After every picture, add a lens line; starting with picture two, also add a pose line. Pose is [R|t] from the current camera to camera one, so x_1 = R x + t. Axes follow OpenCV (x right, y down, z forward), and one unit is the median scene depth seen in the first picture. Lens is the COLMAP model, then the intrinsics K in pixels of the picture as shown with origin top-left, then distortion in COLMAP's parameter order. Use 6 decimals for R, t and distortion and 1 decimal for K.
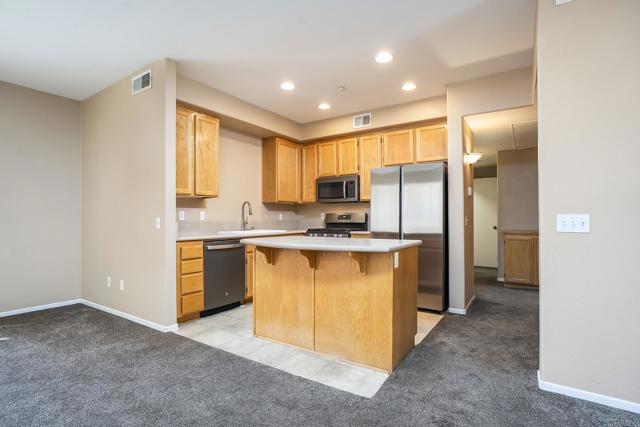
lens RADIAL K [[314.9, 0, 322.8], [0, 314.9, 218.4], [0, 0, 1]] dist [-0.010554, 0.004599]
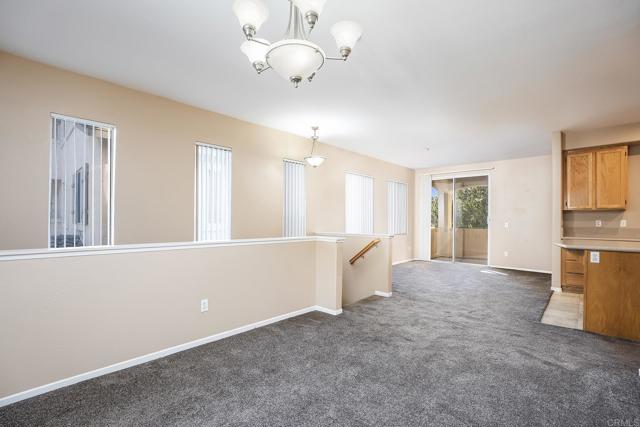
lens RADIAL K [[299.1, 0, 313.9], [0, 299.1, 223.1], [0, 0, 1]] dist [-0.021819, 0.002649]
pose [[-0.152627, 0.007393, -0.988256, 1.041994], [0.003165, 0.999971, 0.006992, -0.023252], [0.988279, -0.002060, -0.152645, -0.044247]]
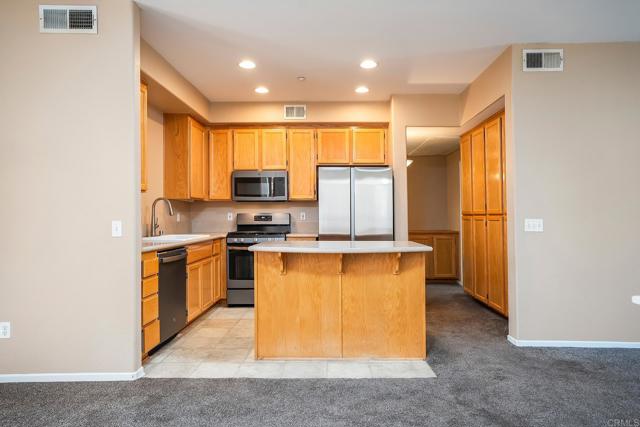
lens RADIAL K [[396.7, 0, 326.6], [0, 396.7, 214.5], [0, 0, 1]] dist [0.010358, -0.000916]
pose [[0.843240, 0.004689, 0.537516, -0.494130], [-0.001950, 0.999982, -0.005664, -0.010704], [-0.537533, 0.003728, 0.843234, -0.010983]]
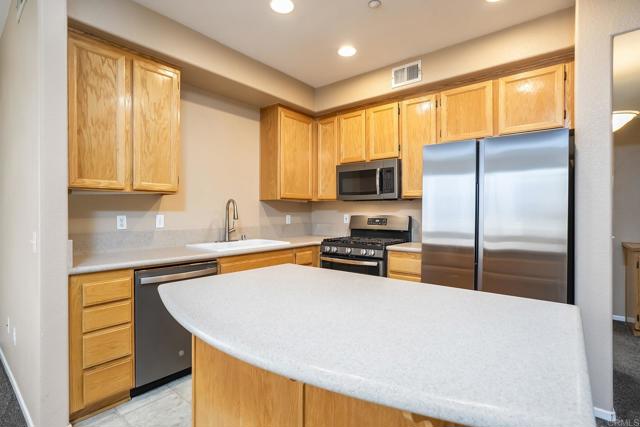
lens RADIAL K [[314.9, 0, 324.4], [0, 314.9, 212.9], [0, 0, 1]] dist [-0.010554, 0.004599]
pose [[0.995463, 0.005918, -0.094968, 0.024961], [-0.005365, 0.999967, 0.006077, -0.034647], [0.095001, -0.005540, 0.995462, 0.409340]]
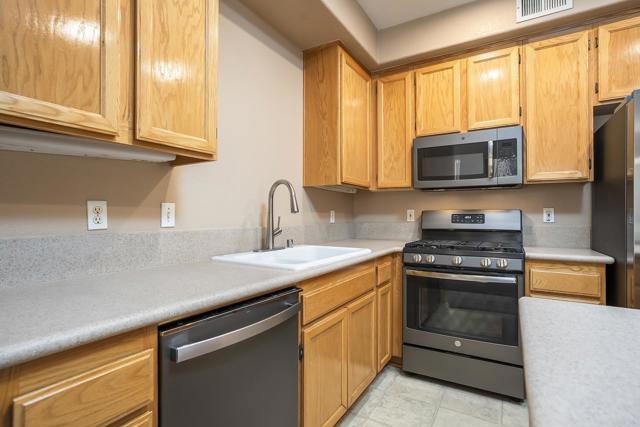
lens RADIAL K [[314.9, 0, 322.9], [0, 314.9, 215.3], [0, 0, 1]] dist [-0.010554, 0.004599]
pose [[0.998998, 0.004202, 0.044565, -0.243908], [-0.004187, 0.999991, -0.000433, -0.009424], [-0.044567, 0.000246, 0.999006, 0.691607]]
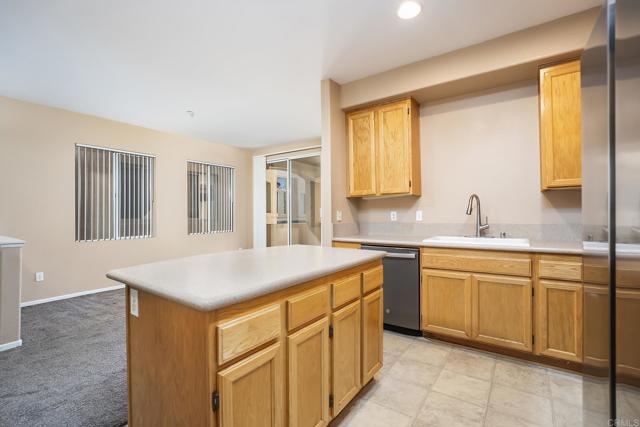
lens RADIAL K [[299.1, 0, 317.2], [0, 299.1, 213.9], [0, 0, 1]] dist [-0.021819, 0.002649]
pose [[-0.047131, 0.001493, -0.998888, 0.475278], [0.010597, 0.999943, 0.000994, -0.019406], [0.998833, -0.010539, -0.047144, 0.822598]]
